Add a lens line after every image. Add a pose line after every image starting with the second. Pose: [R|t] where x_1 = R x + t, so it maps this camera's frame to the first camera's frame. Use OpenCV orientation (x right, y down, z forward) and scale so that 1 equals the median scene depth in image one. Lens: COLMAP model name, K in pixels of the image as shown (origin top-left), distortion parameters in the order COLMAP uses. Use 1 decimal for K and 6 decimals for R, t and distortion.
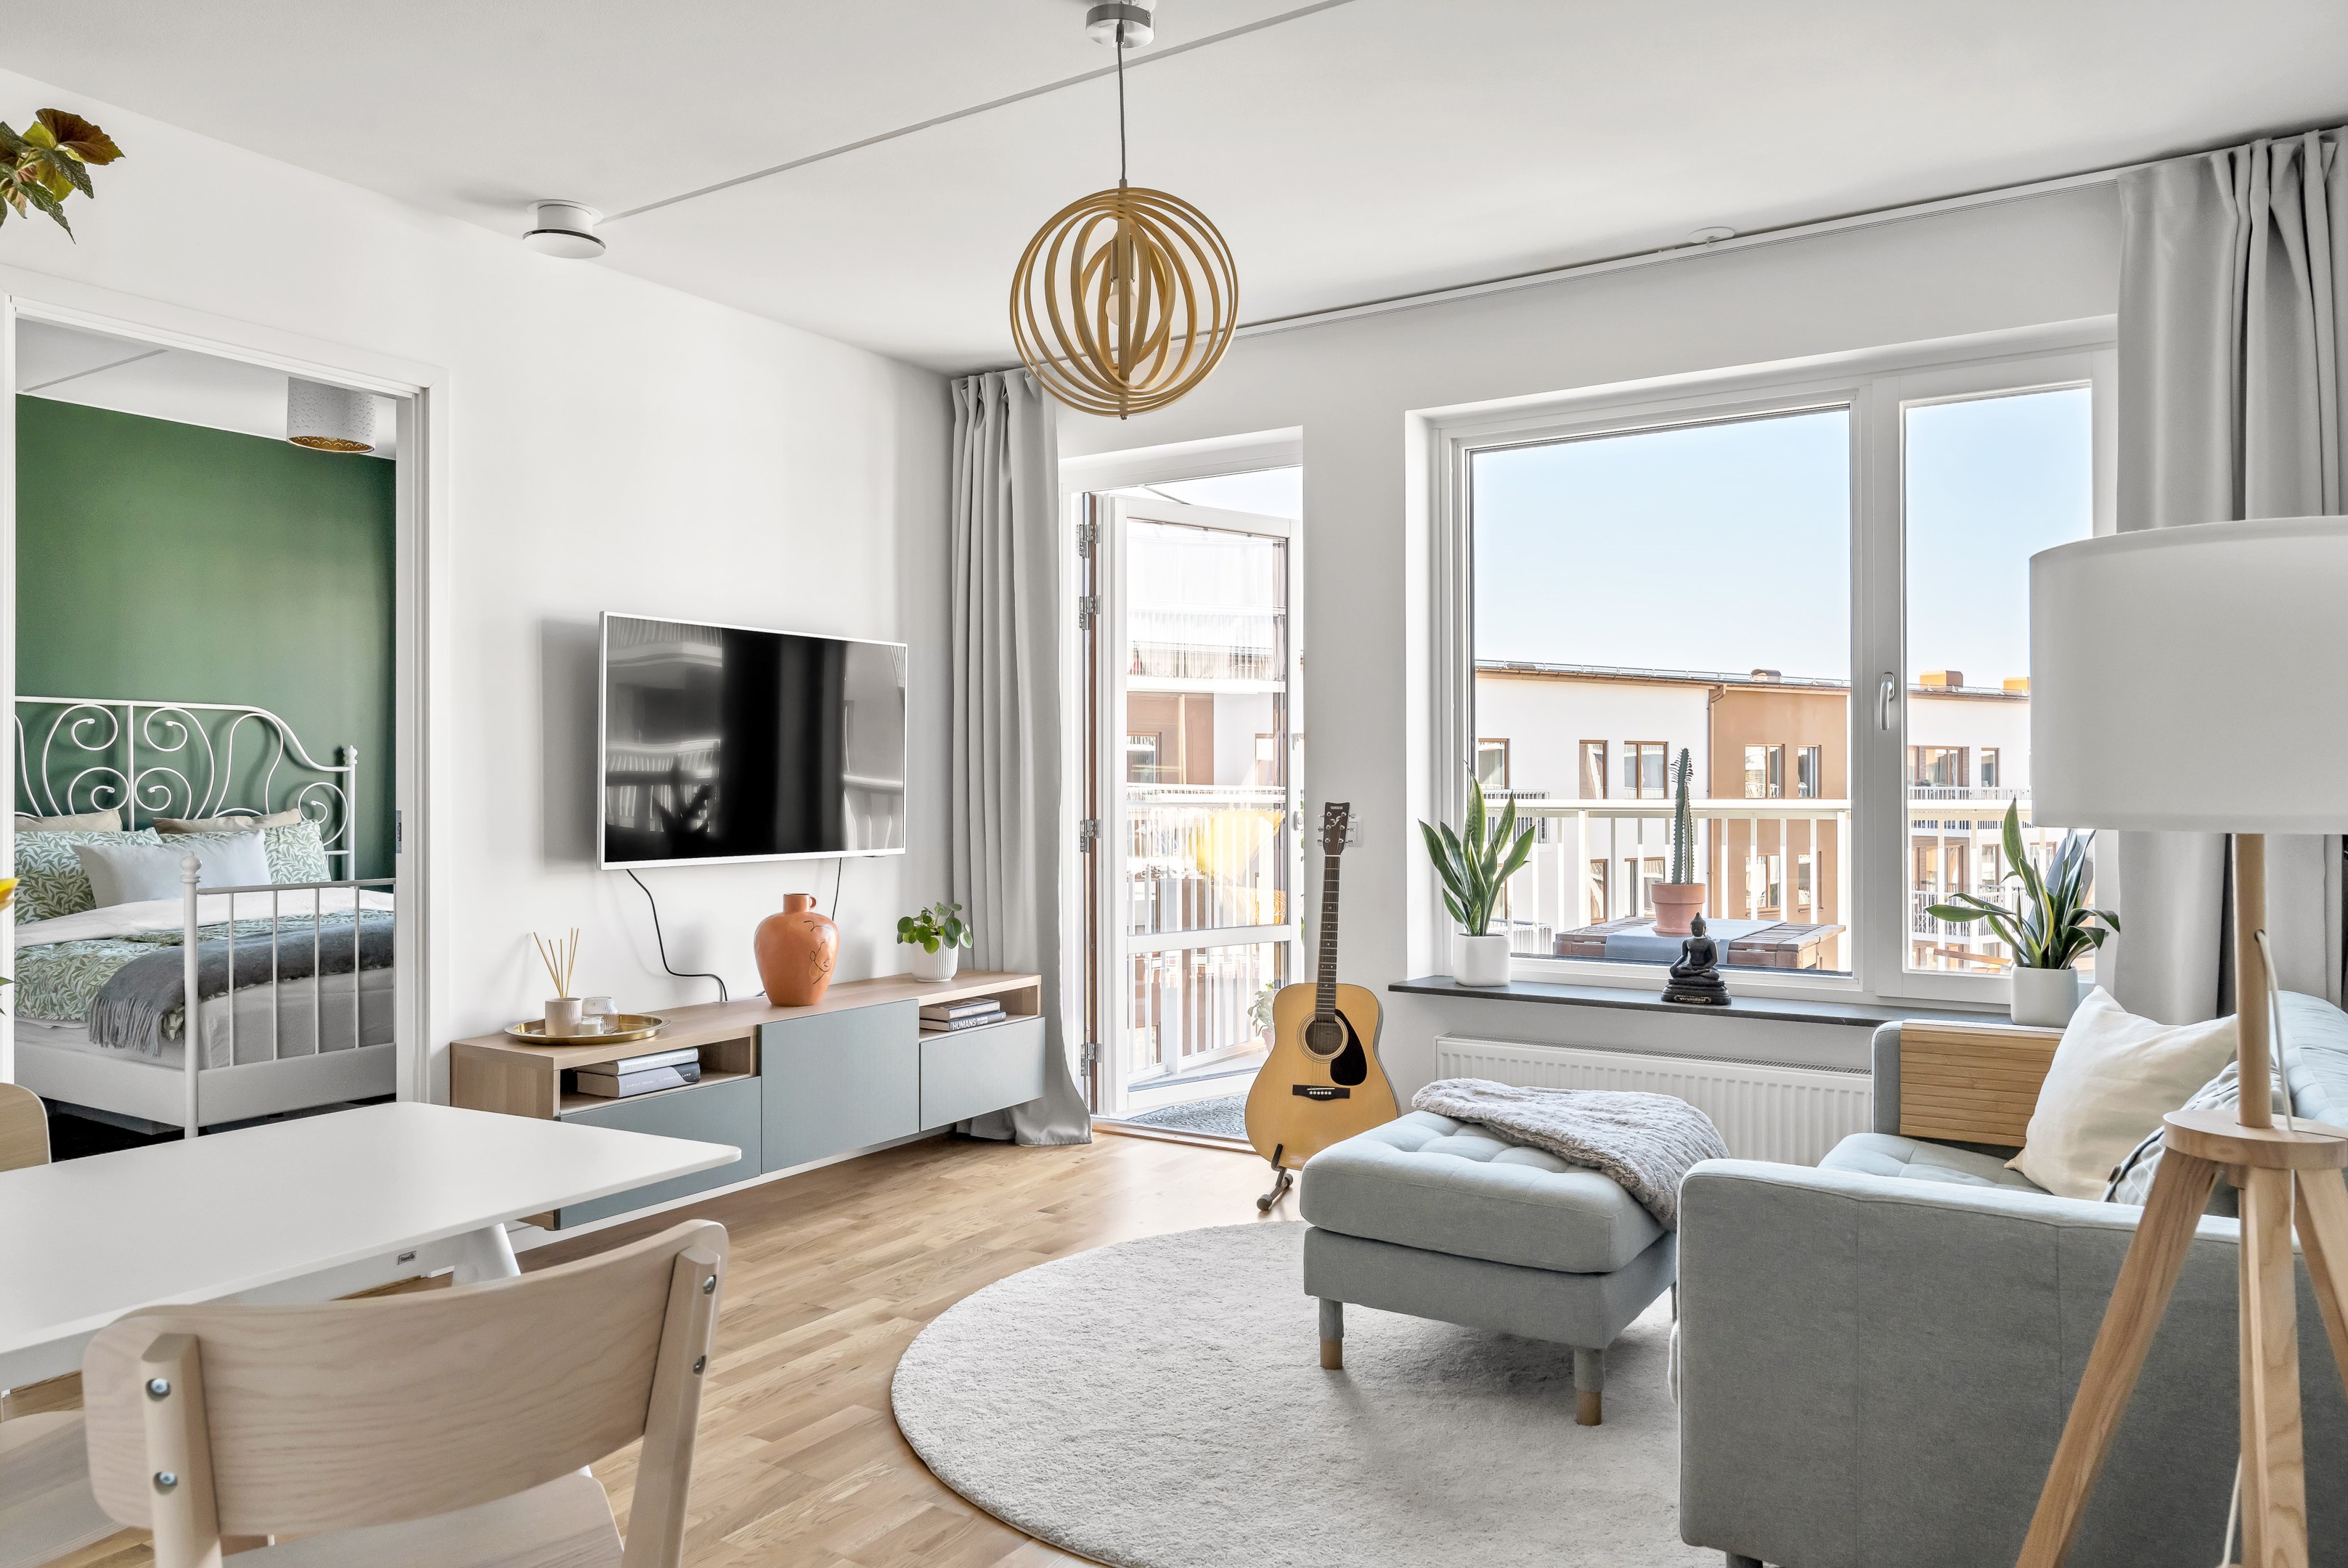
lens RADIAL K [[1613.3, 0, 1182.2], [0, 1613.3, 777.5], [0, 0, 1]] dist [0.002766, 0.000813]
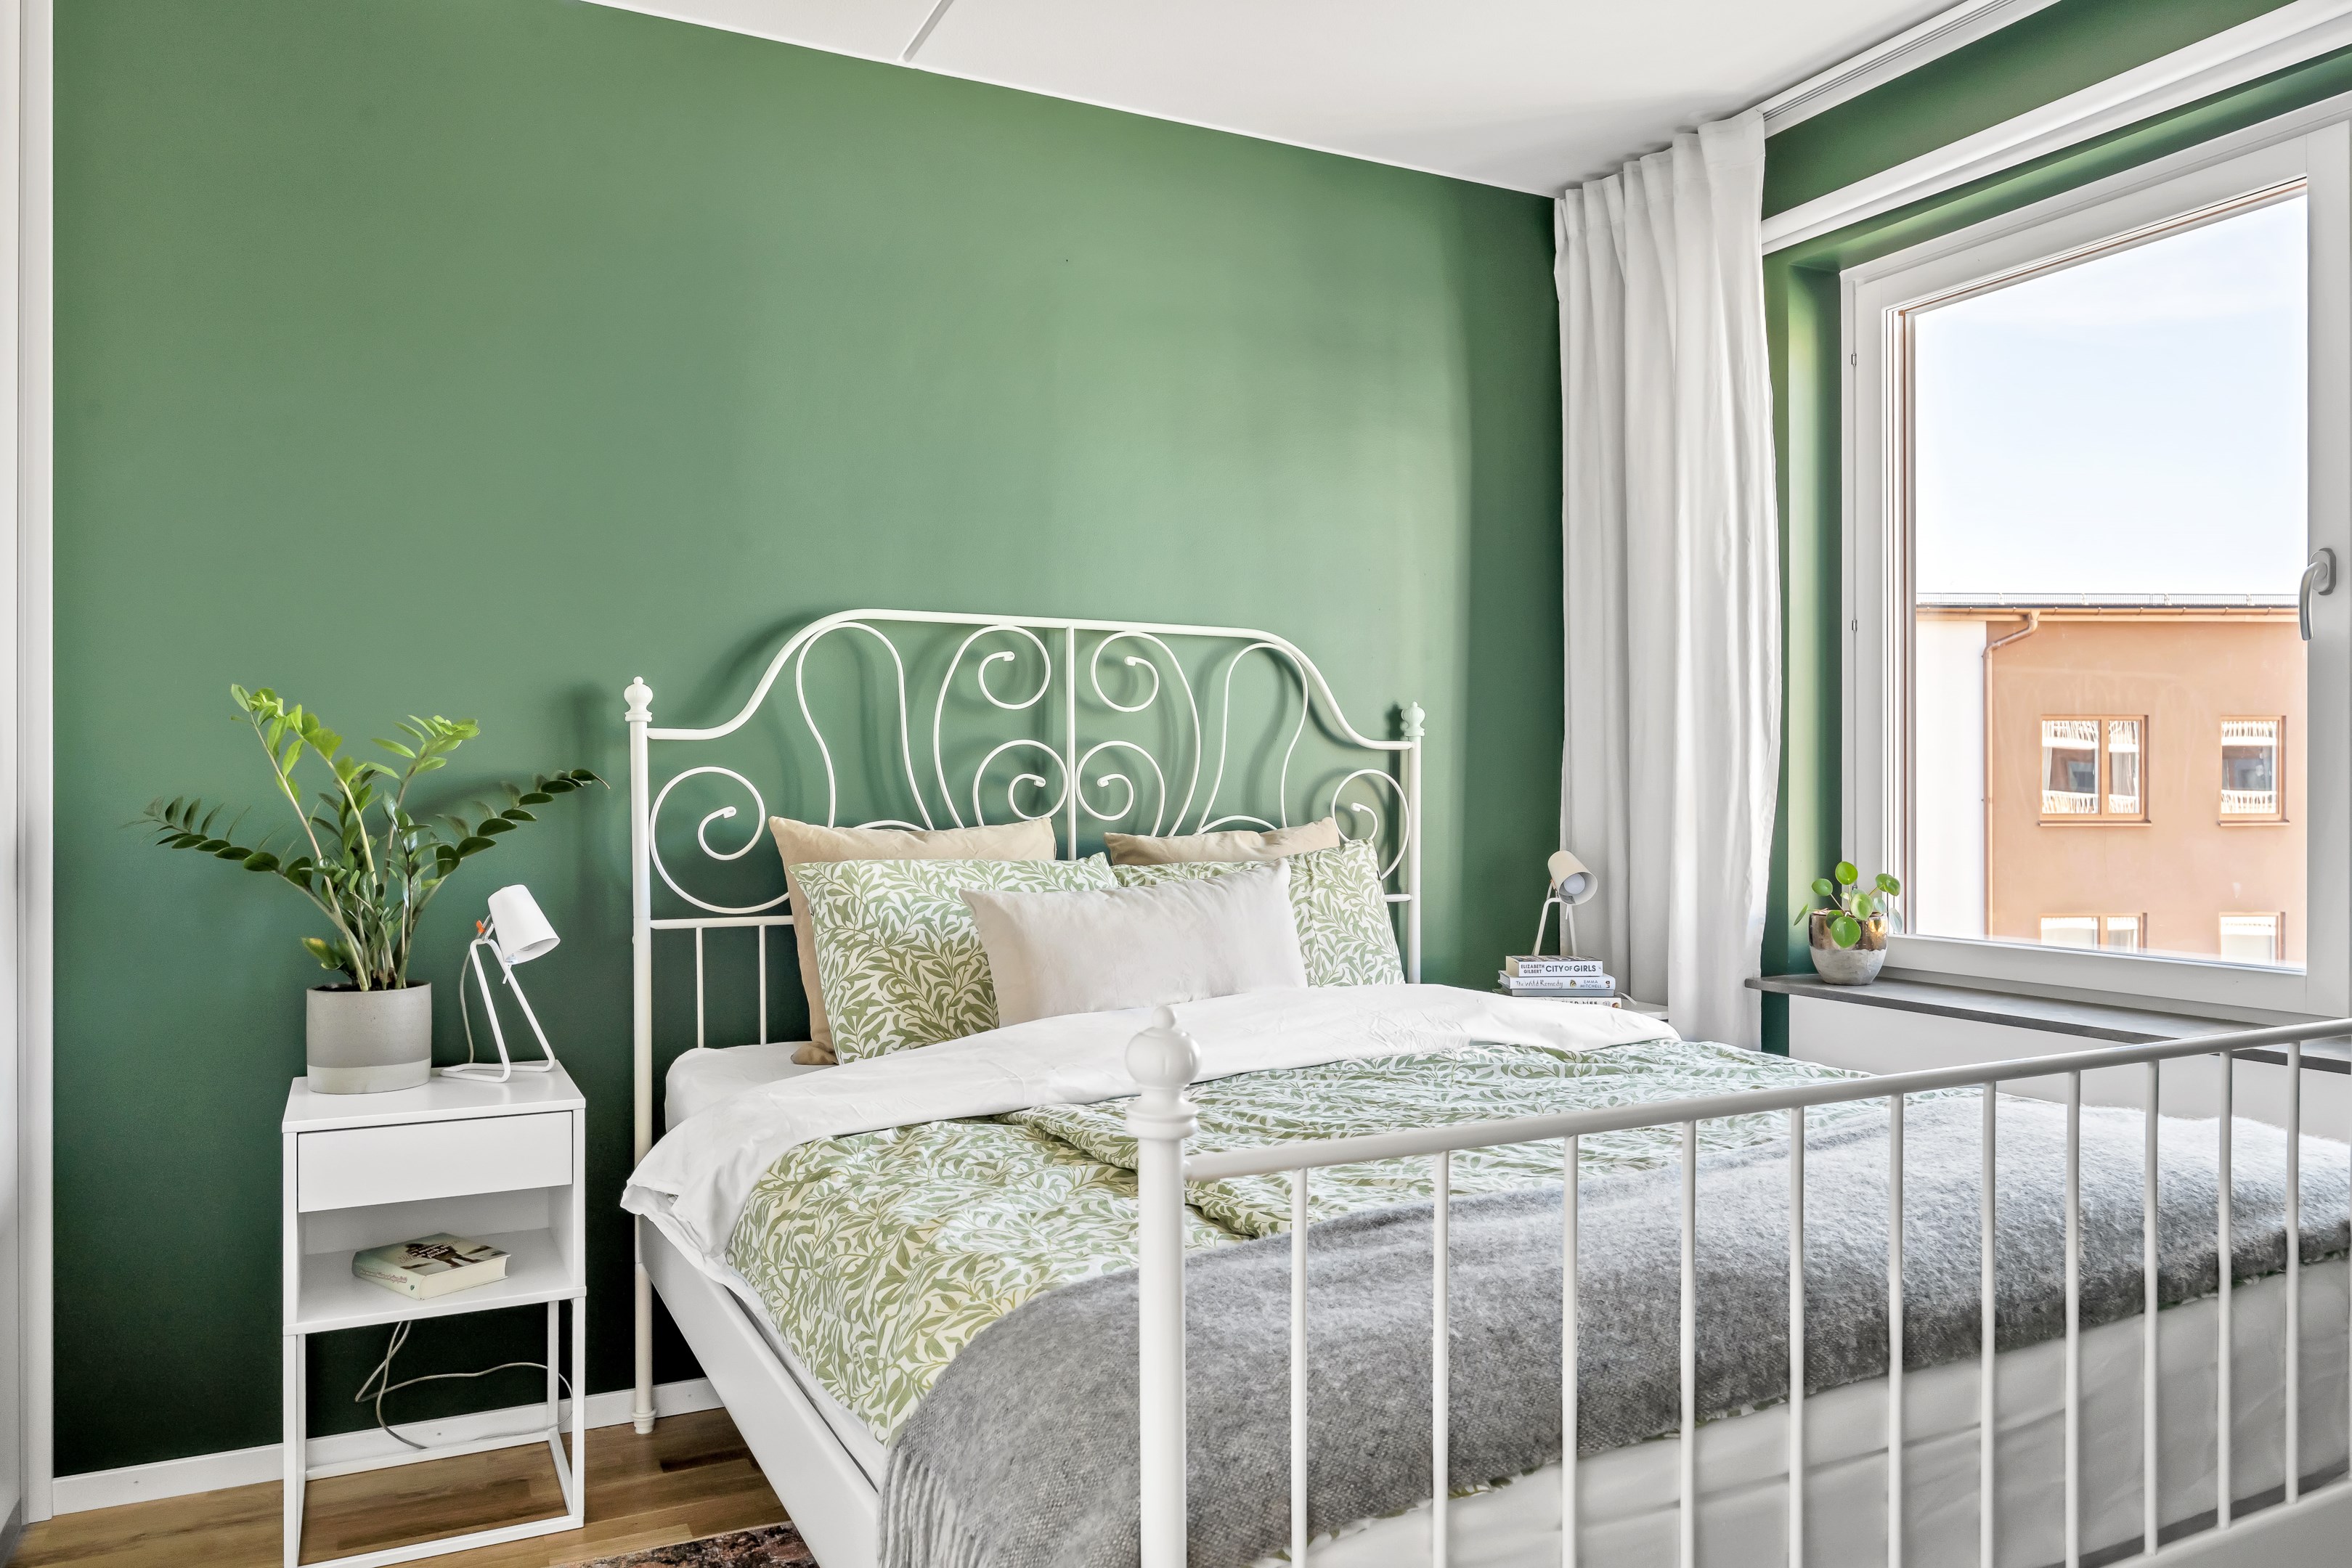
lens RADIAL K [[1605.2, 0, 1176.7], [0, 1605.2, 788.6], [0, 0, 1]] dist [0.005039, 0.002599]
pose [[0.856232, -0.000468, -0.516592, -0.338531], [0.002190, 0.999994, 0.002724, 0.008494], [0.516587, -0.003464, 0.856227, 0.551869]]
